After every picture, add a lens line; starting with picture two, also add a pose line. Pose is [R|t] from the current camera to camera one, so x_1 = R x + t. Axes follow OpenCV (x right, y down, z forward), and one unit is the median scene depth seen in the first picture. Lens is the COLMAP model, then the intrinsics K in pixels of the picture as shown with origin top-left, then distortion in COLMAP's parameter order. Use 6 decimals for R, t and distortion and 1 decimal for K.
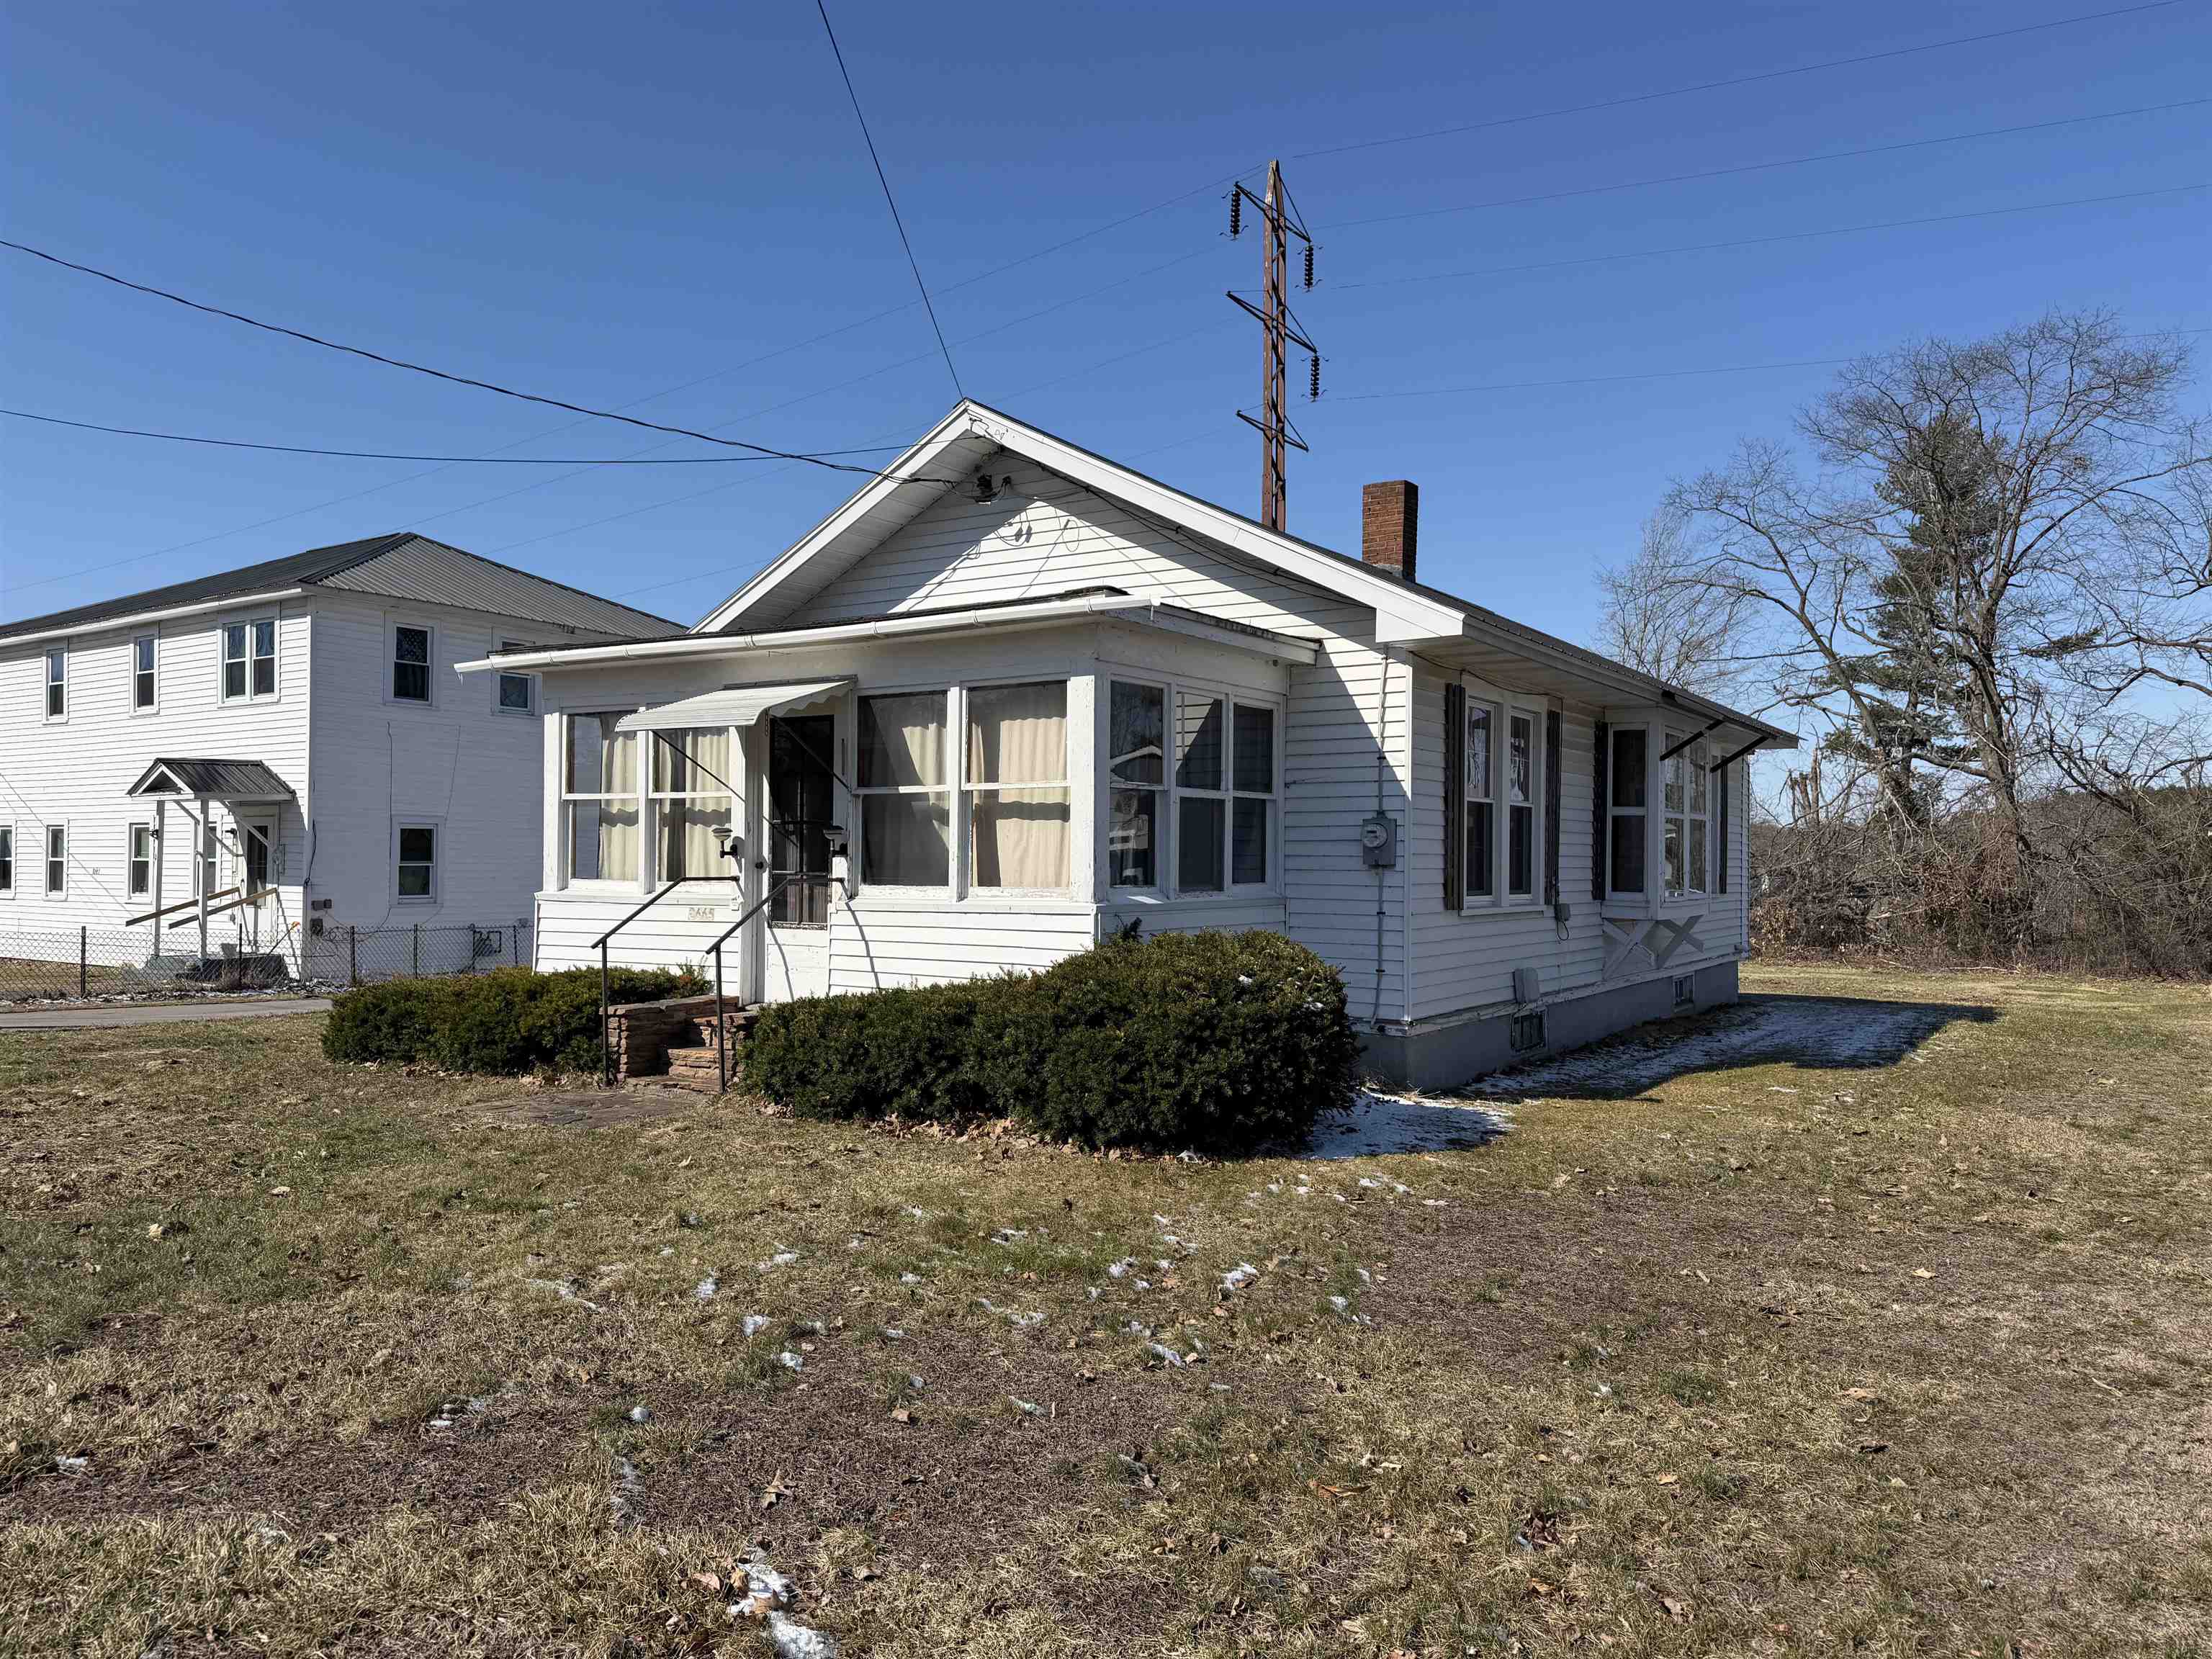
lens RADIAL K [[1536.5, 0, 1116.2], [0, 1536.5, 841.0], [0, 0, 1]] dist [0.055266, -0.073525]
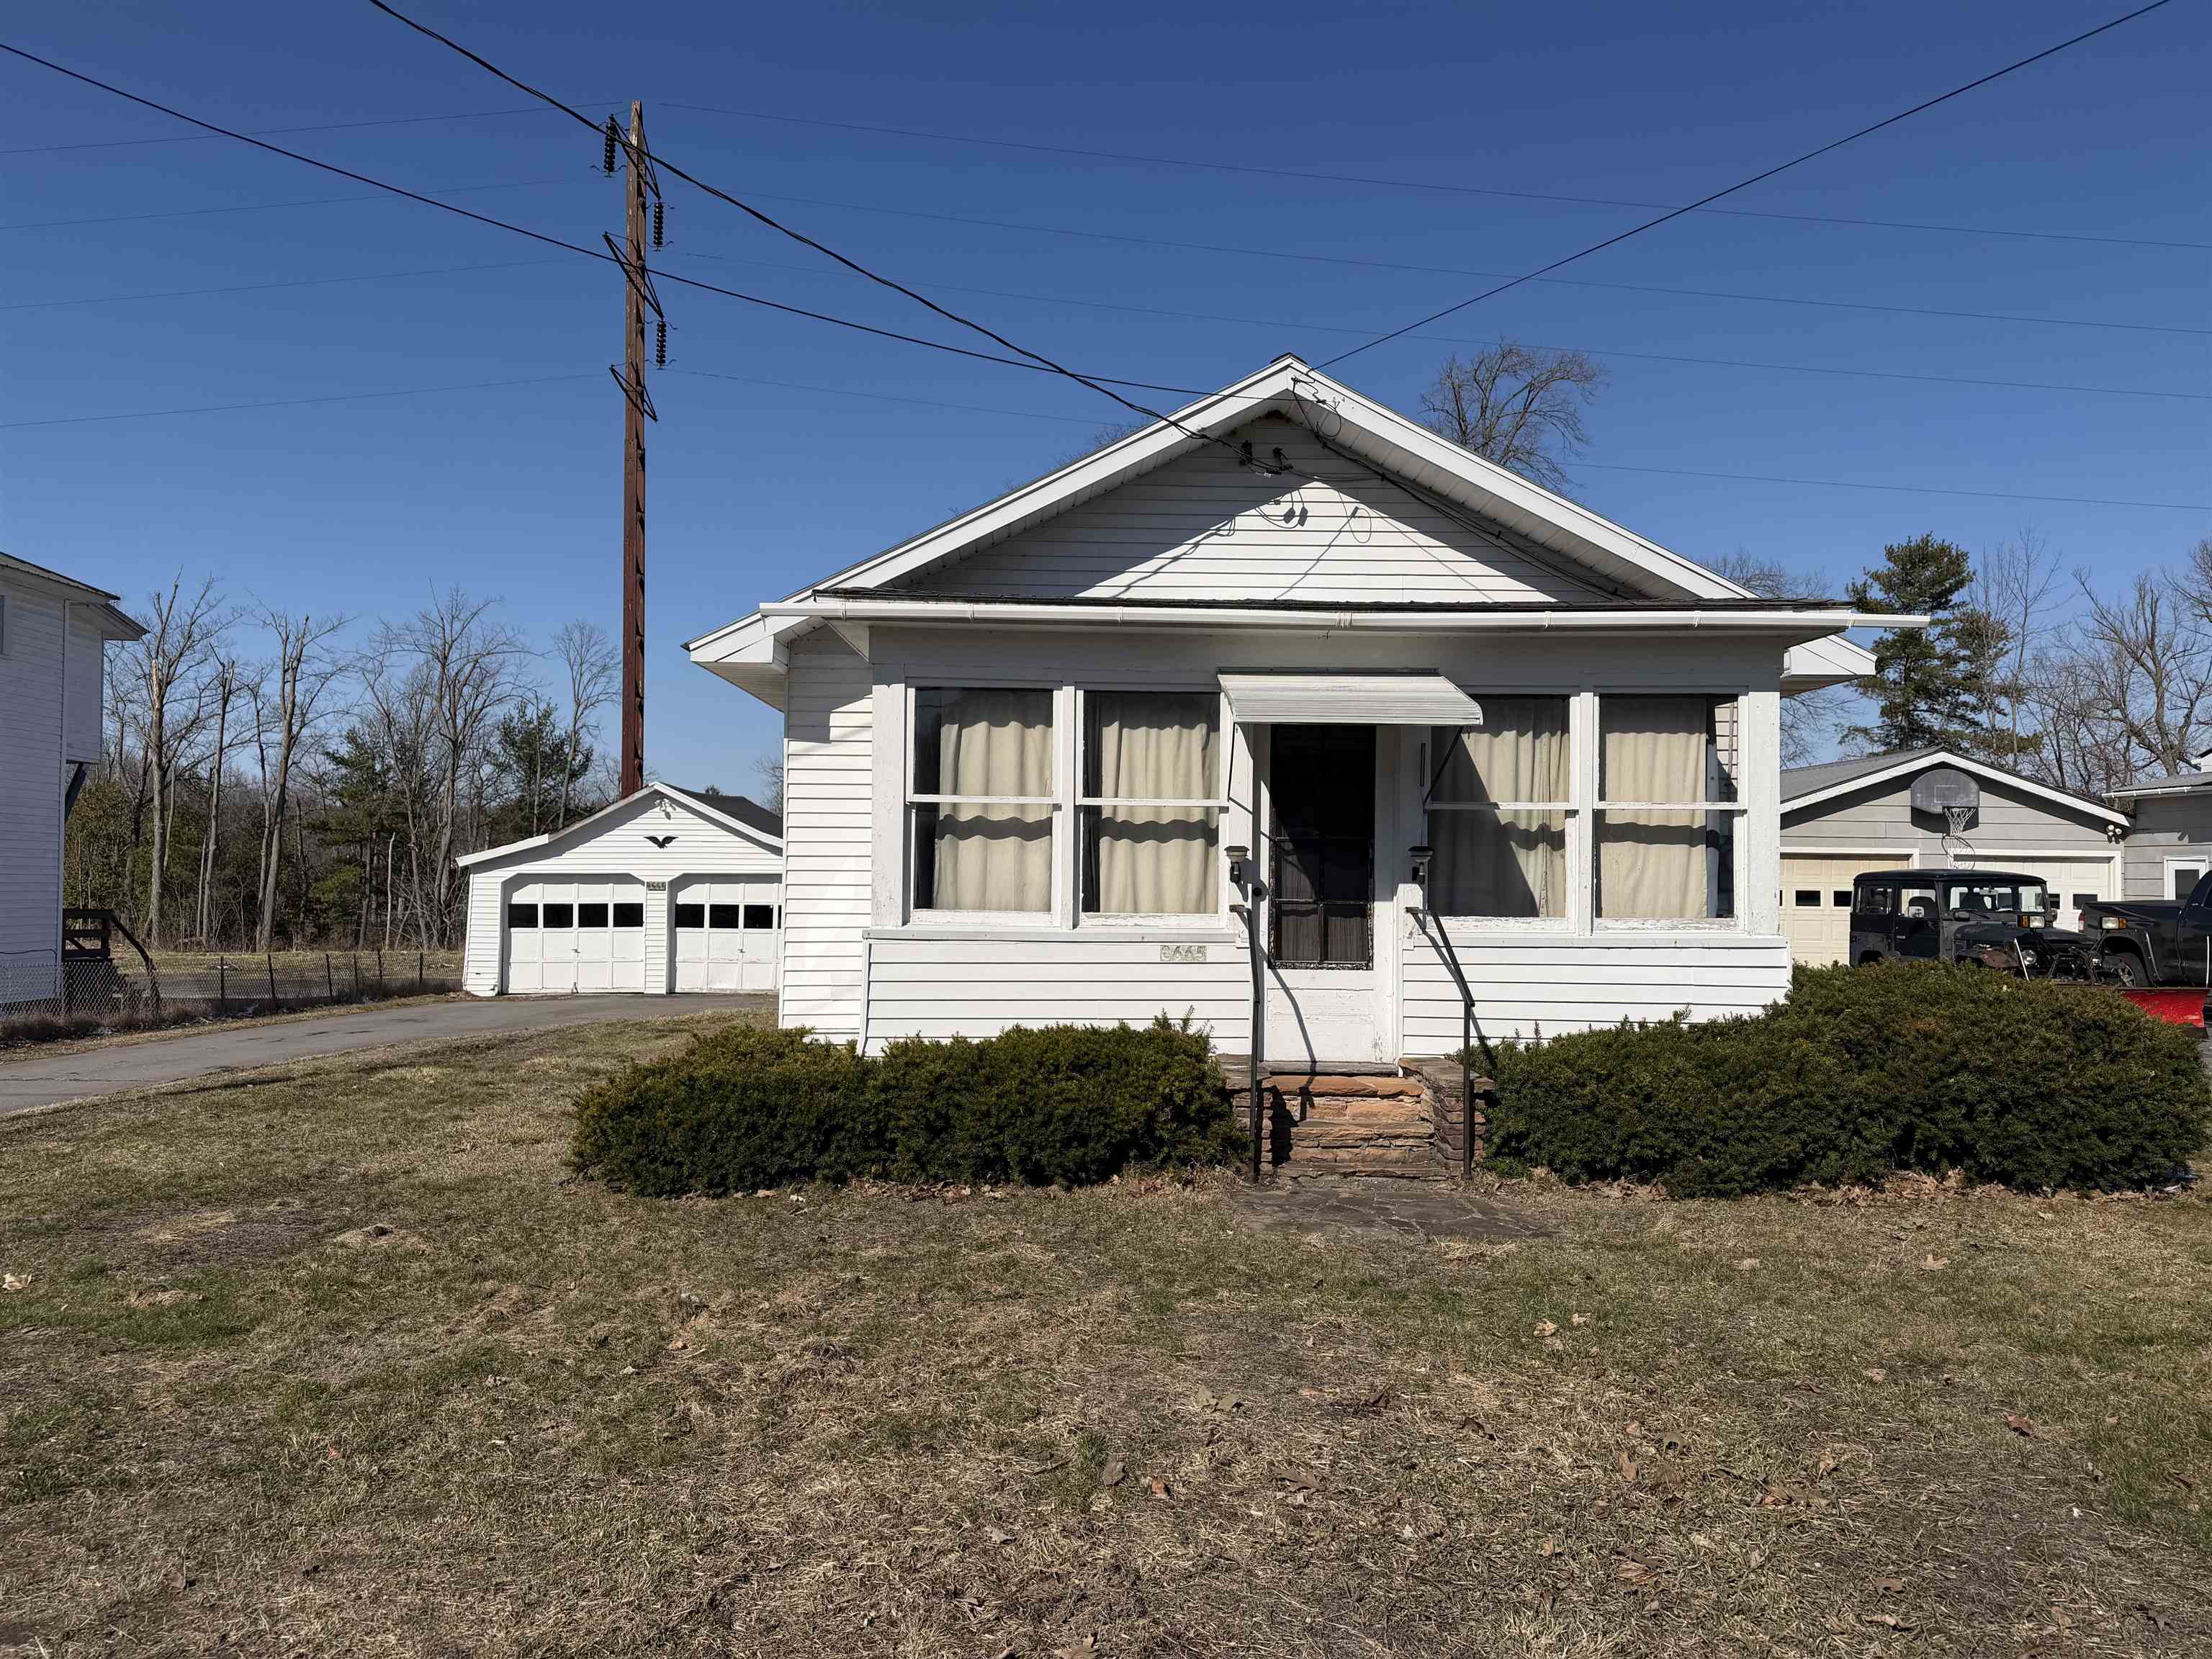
lens RADIAL K [[1539.6, 0, 1095.5], [0, 1539.6, 837.5], [0, 0, 1]] dist [0.105880, -0.139205]
pose [[0.834981, 0.014512, 0.550087, -0.659681], [-0.011385, 0.999894, -0.009098, -0.004497], [-0.550161, 0.001334, 0.835058, 0.325908]]
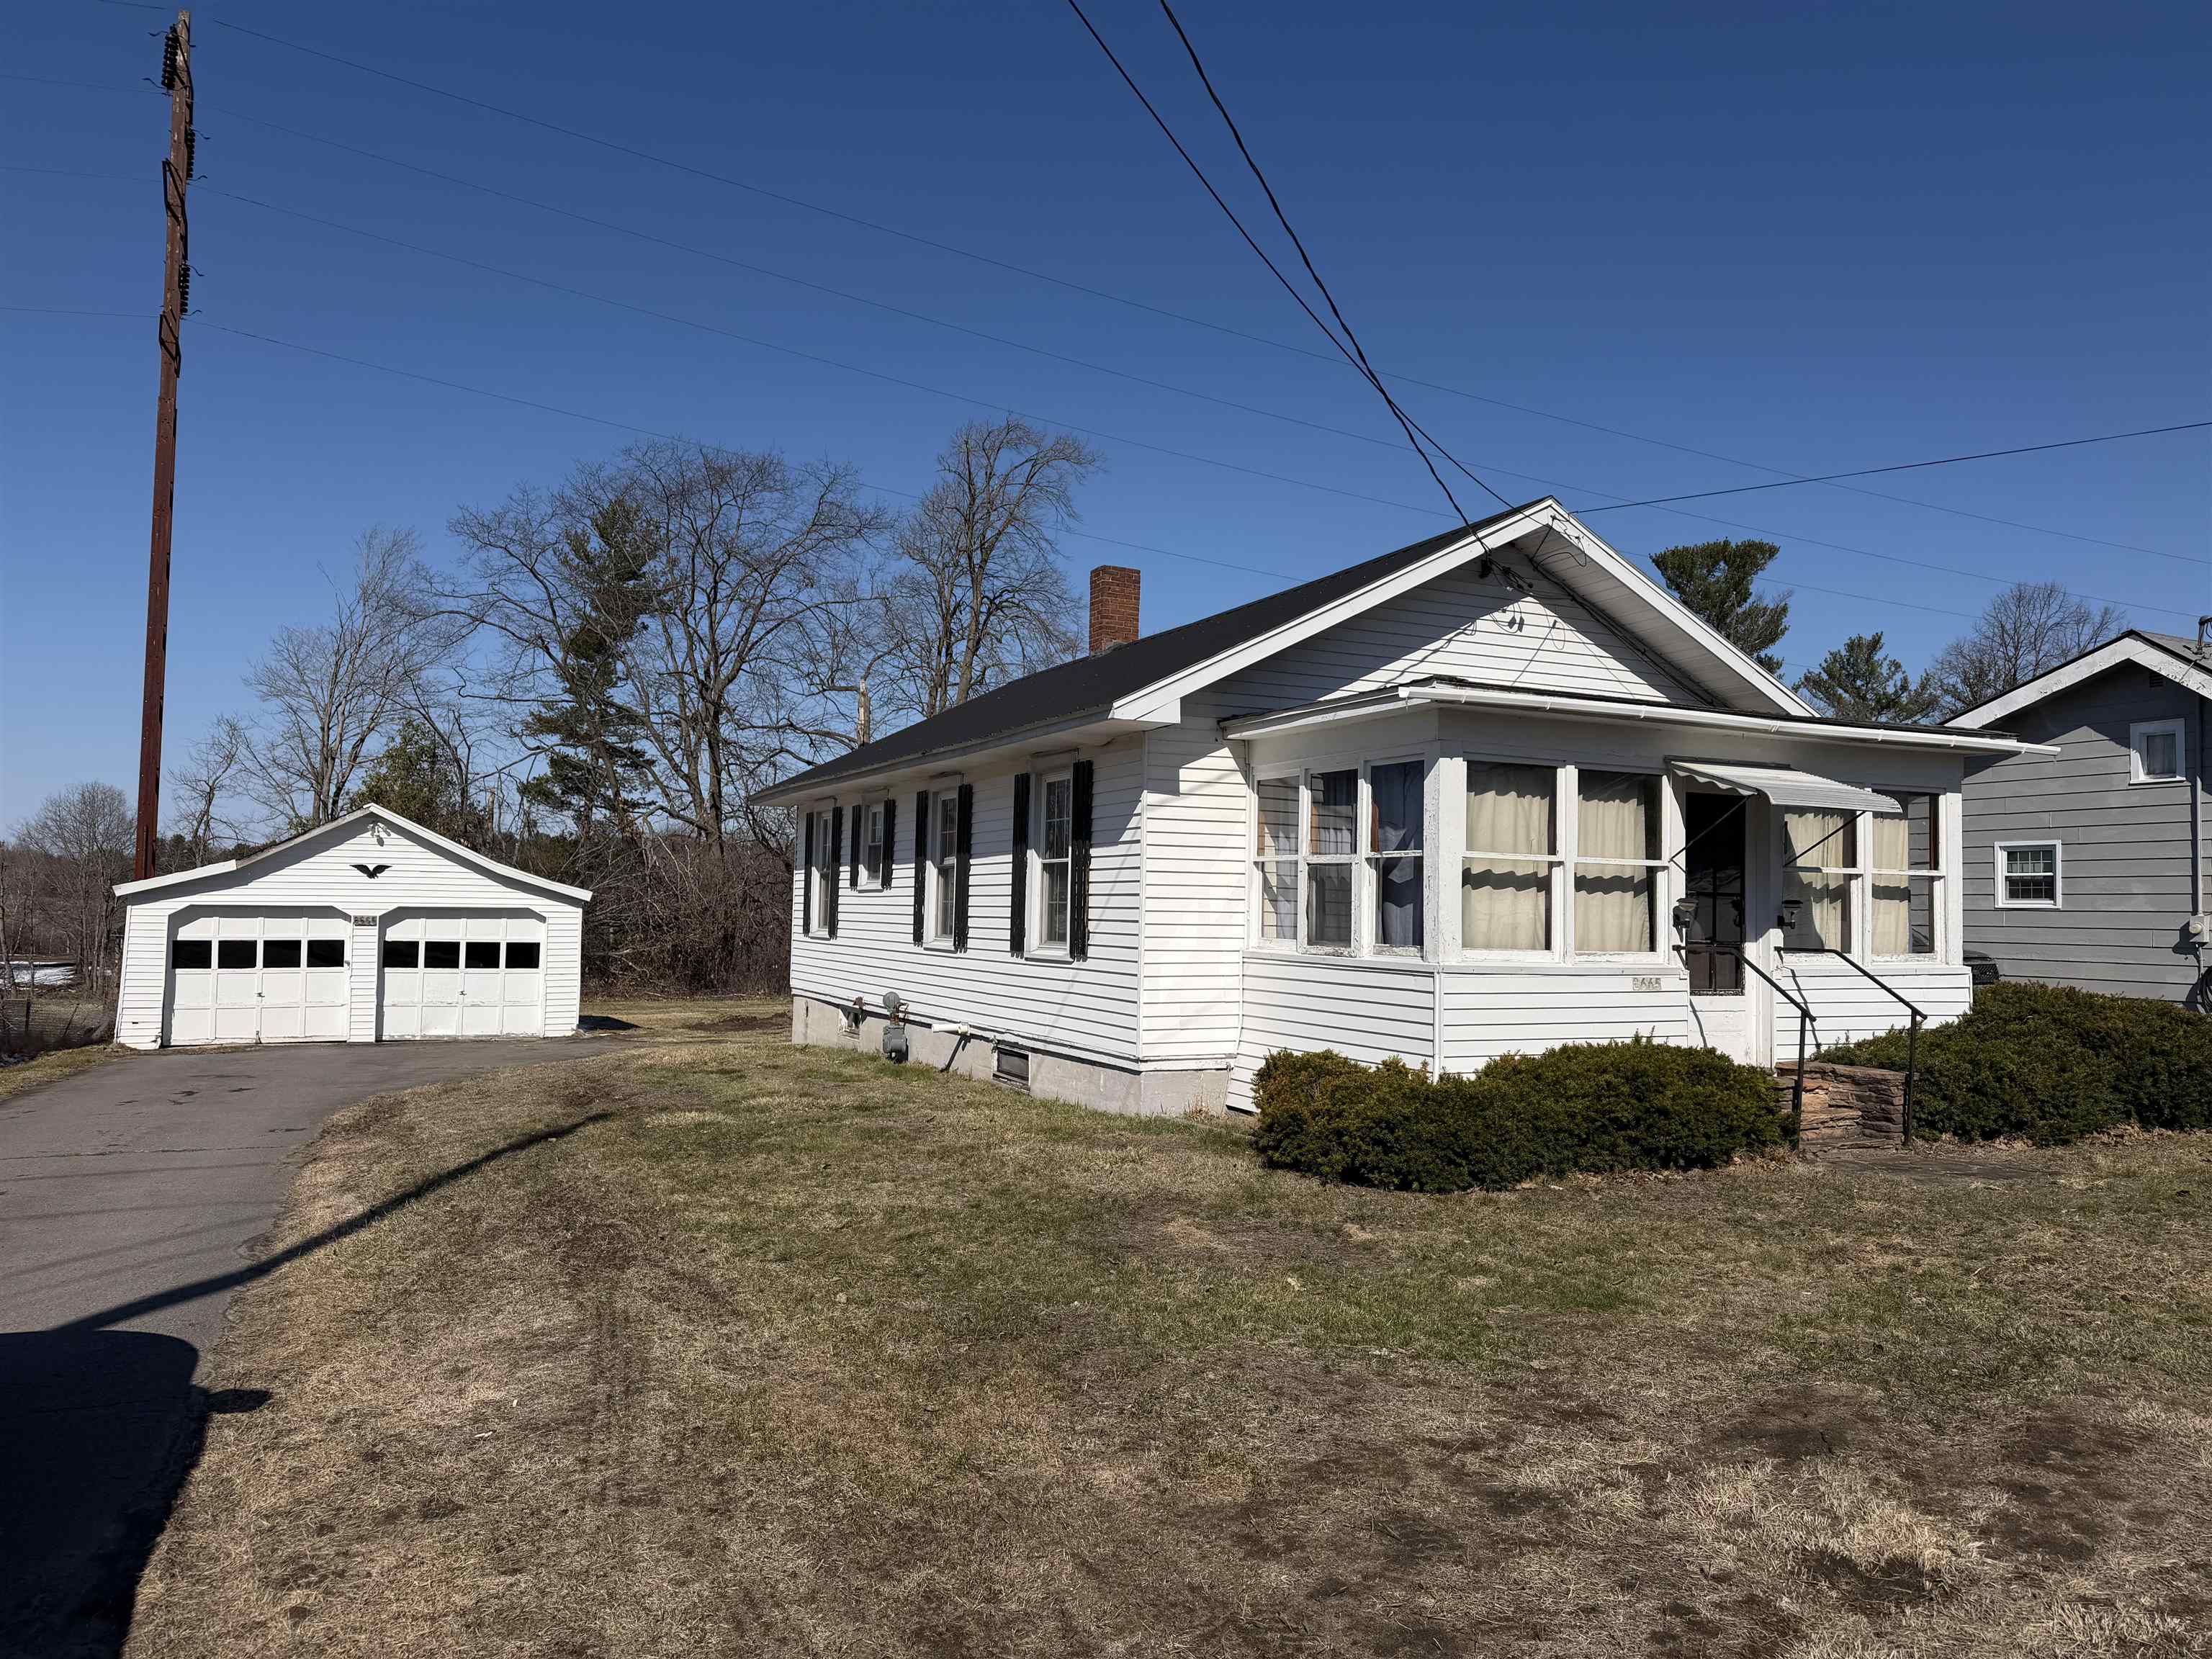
lens RADIAL K [[1539.6, 0, 1095.5], [0, 1539.6, 837.5], [0, 0, 1]] dist [0.105880, -0.139205]
pose [[0.536127, 0.046830, 0.842837, -1.154976], [-0.025371, 0.998903, -0.039362, 0.001159], [-0.843756, -0.000280, 0.536727, 0.679963]]
